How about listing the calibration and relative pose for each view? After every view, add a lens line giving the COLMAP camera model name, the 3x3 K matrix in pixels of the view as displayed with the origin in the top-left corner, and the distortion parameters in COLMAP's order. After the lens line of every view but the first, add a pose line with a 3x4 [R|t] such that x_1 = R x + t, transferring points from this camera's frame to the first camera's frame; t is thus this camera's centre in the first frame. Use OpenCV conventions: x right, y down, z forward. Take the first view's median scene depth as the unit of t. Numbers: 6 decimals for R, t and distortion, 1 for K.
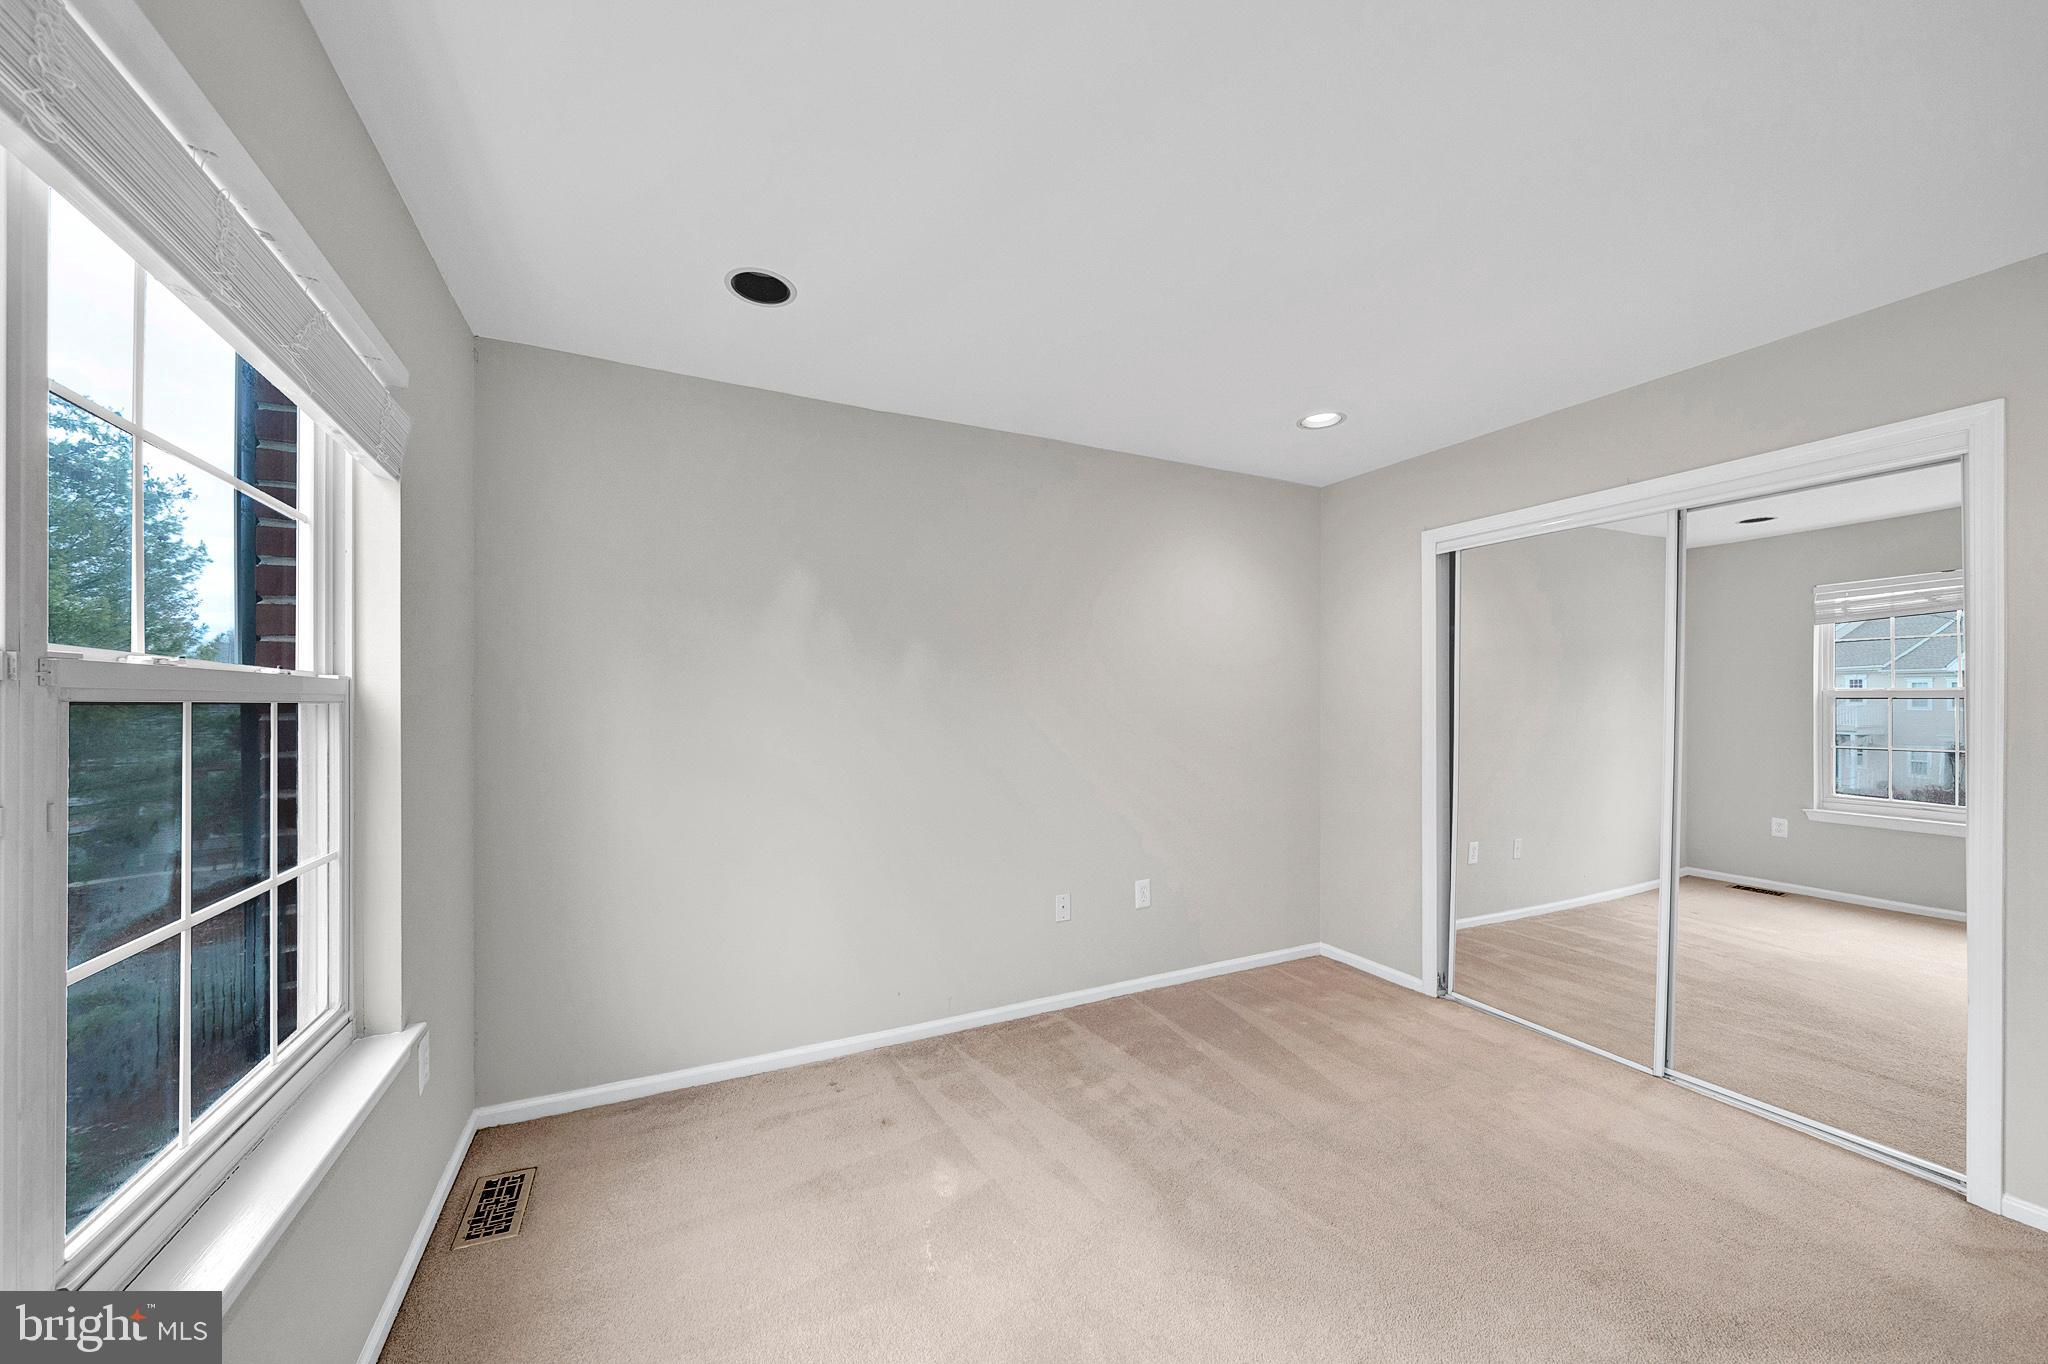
lens RADIAL K [[694.8, 0, 1016.9], [0, 694.8, 714.4], [0, 0, 1]] dist [0.000252, -0.000007]
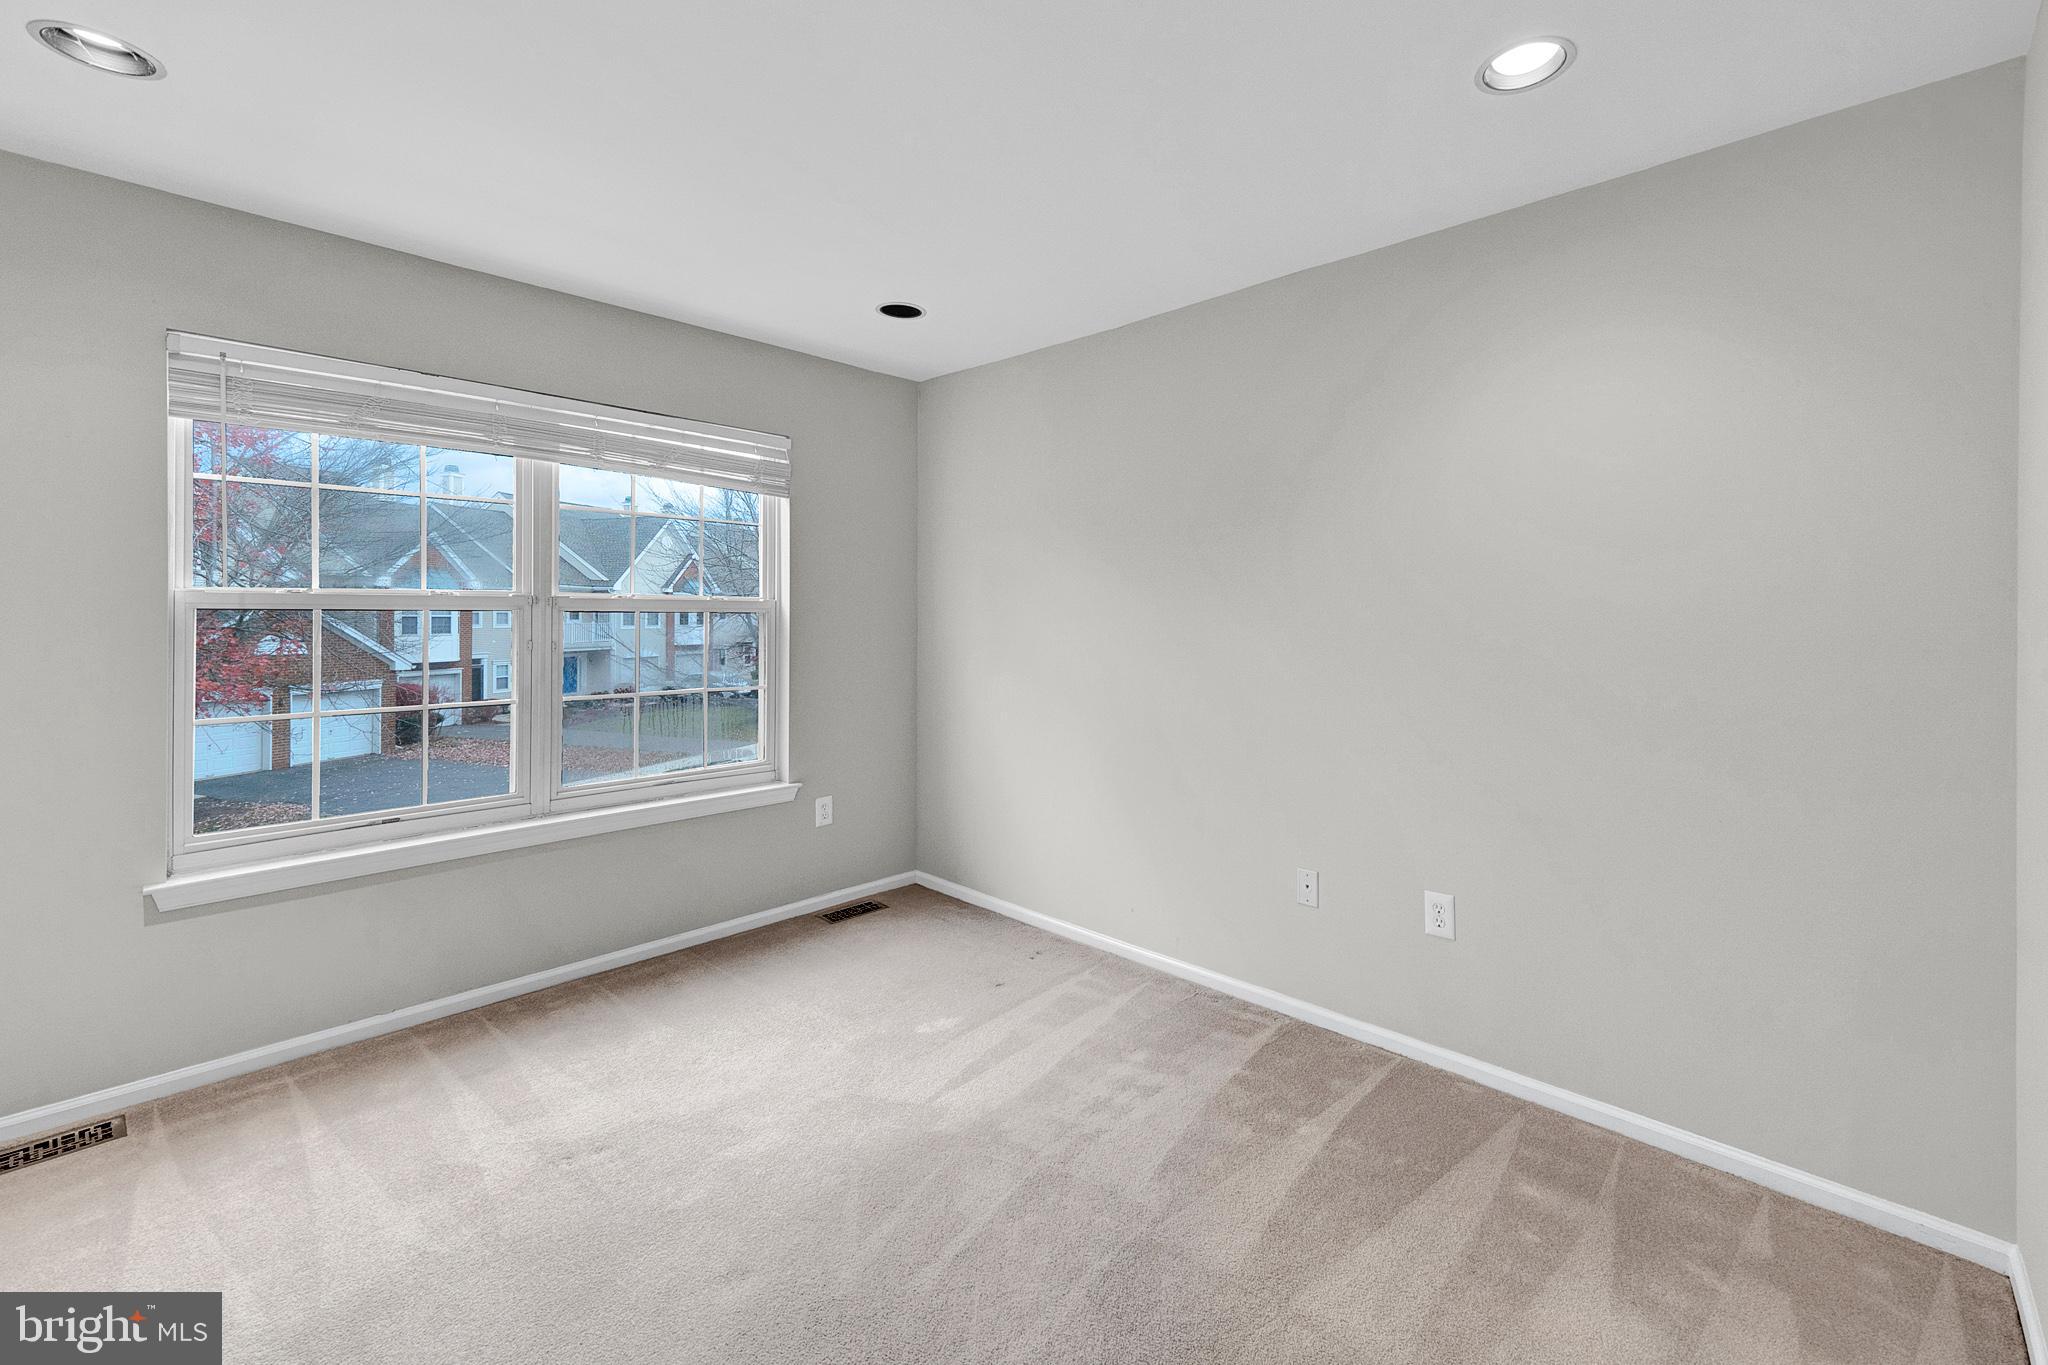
lens RADIAL K [[838.6, 0, 1021.8], [0, 838.6, 631.8], [0, 0, 1]] dist [0.001746, 0.000197]
pose [[0.314730, -0.004896, -0.949169, 0.970170], [0.000637, 0.999988, -0.004947, 0.024216], [0.949181, 0.000953, 0.314729, 0.533252]]
